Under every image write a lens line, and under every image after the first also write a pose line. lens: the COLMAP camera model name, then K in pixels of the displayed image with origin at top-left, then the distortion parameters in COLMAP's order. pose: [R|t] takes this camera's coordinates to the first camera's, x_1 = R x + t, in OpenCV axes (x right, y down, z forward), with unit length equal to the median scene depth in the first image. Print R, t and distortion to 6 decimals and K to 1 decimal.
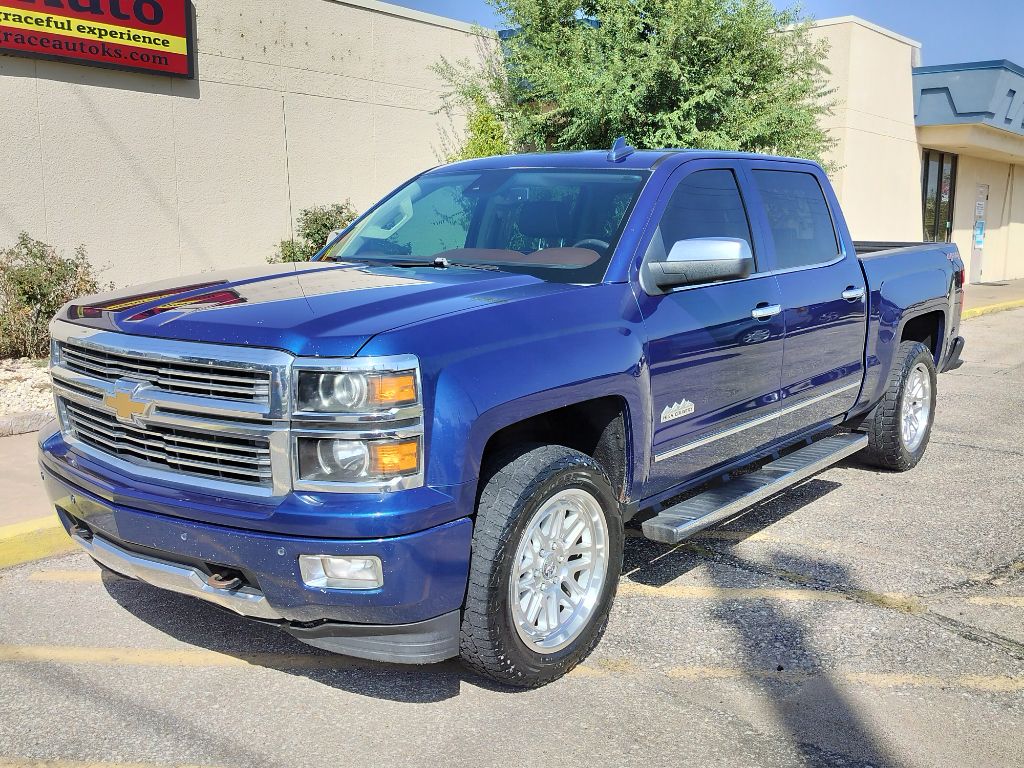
lens RADIAL K [[1008.2, 0, 514.2], [0, 1008.2, 381.6], [0, 0, 1]] dist [0.063926, -0.111887]
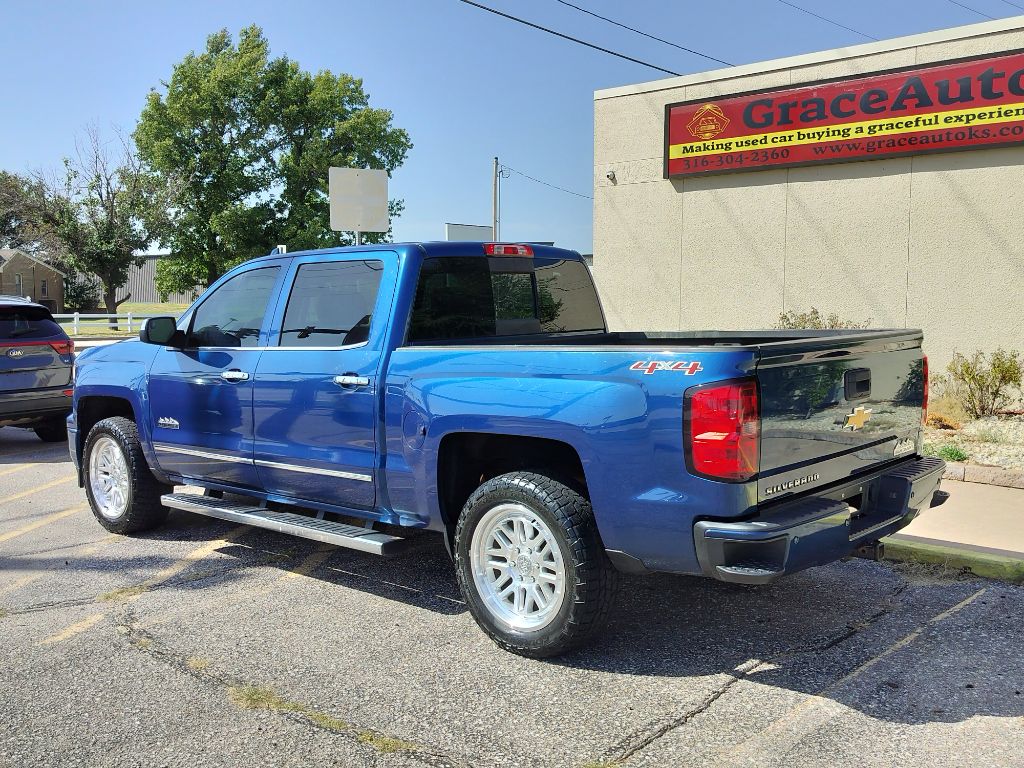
lens RADIAL K [[983.5, 0, 511.0], [0, 983.5, 382.8], [0, 0, 1]] dist [0.081465, -0.149352]
pose [[-0.053052, 0.083755, -0.995073, 0.698329], [-0.145389, 0.985211, 0.090676, -0.105876], [0.987951, 0.149483, -0.040090, 0.656540]]
